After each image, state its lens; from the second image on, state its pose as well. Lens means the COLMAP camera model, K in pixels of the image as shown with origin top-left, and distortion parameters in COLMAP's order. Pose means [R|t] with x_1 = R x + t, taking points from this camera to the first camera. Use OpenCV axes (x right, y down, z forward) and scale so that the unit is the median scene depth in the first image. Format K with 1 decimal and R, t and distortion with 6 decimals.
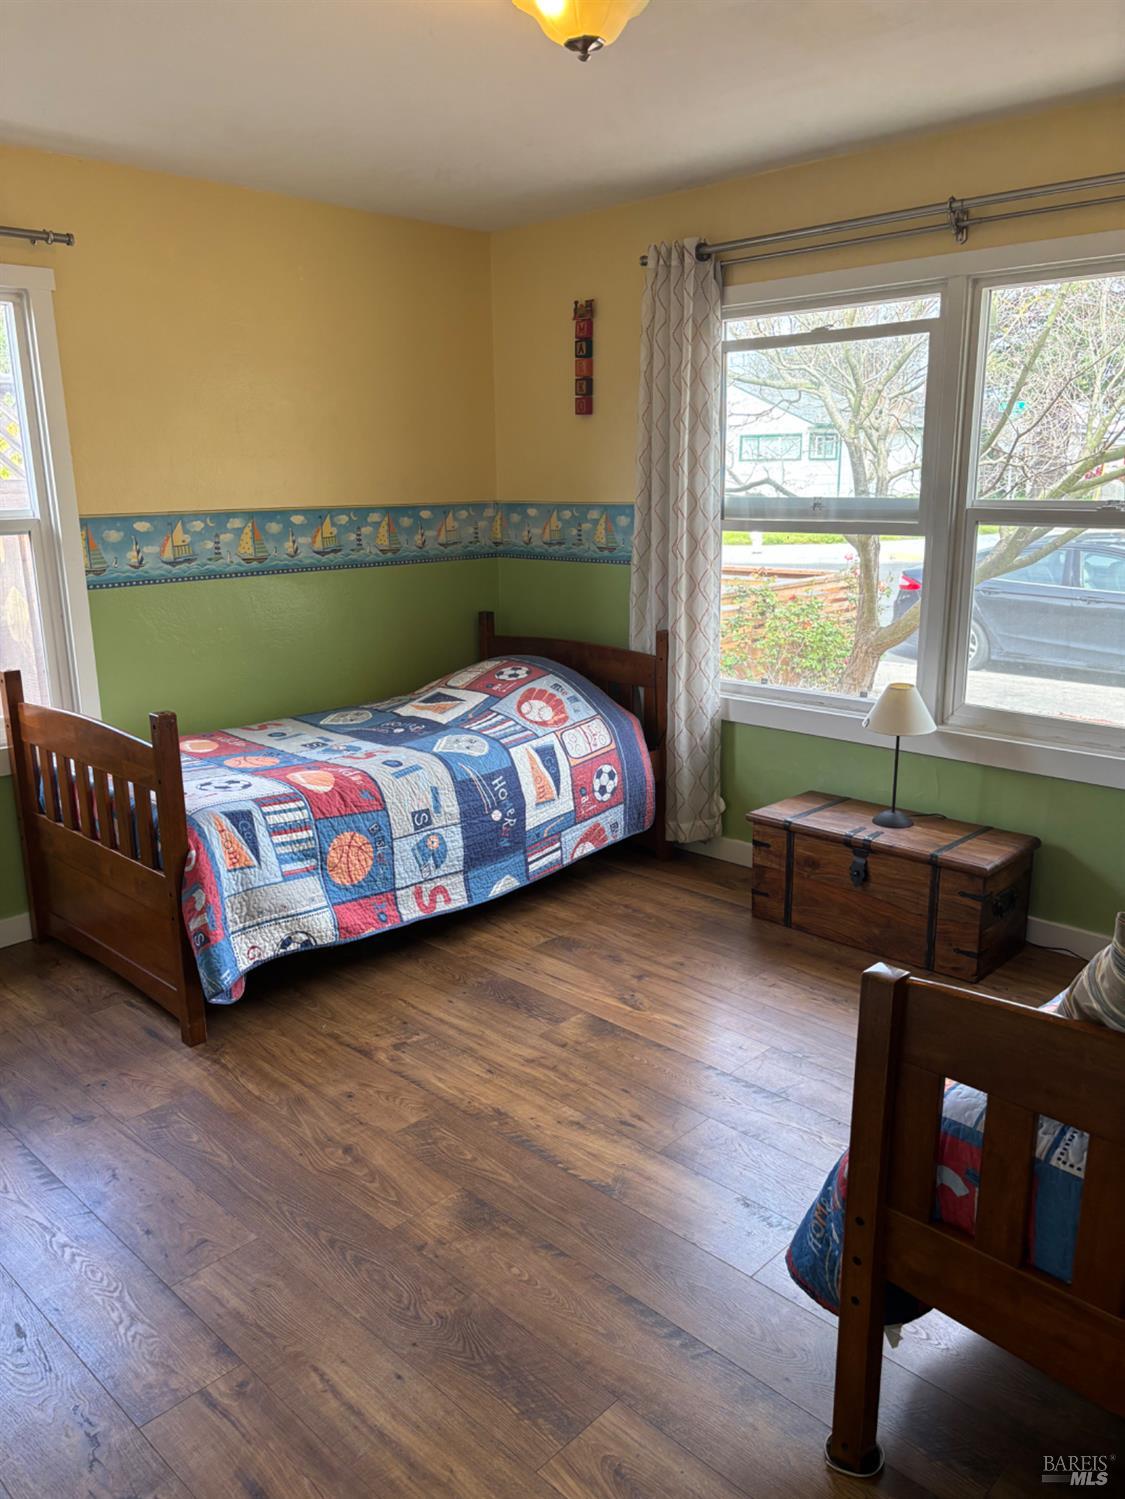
lens RADIAL K [[1145.5, 0, 562.7], [0, 1145.5, 749.3], [0, 0, 1]] dist [0.050866, -0.047083]
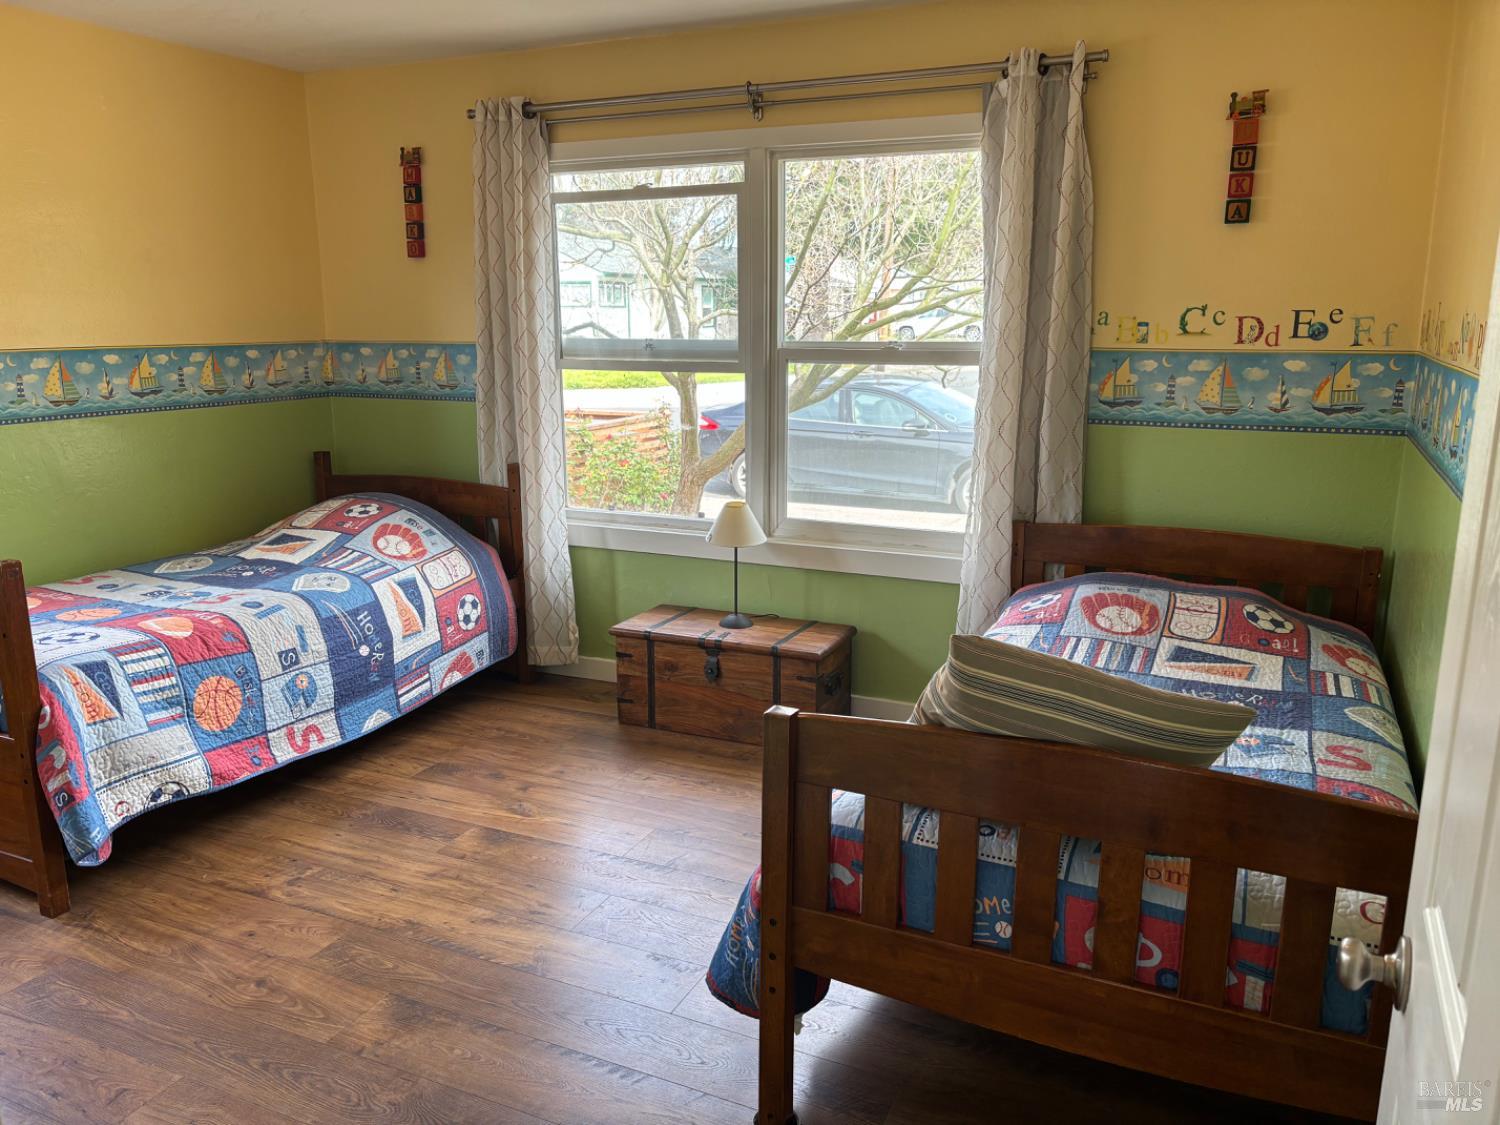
lens RADIAL K [[1146.2, 0, 761.5], [0, 1146.2, 570.6], [0, 0, 1]] dist [0.050866, -0.047083]
pose [[0.939633, -0.067265, 0.335507, -0.066492], [0.074901, 0.997142, -0.009856, 0.024588], [-0.333885, 0.034391, 0.941986, -0.073584]]
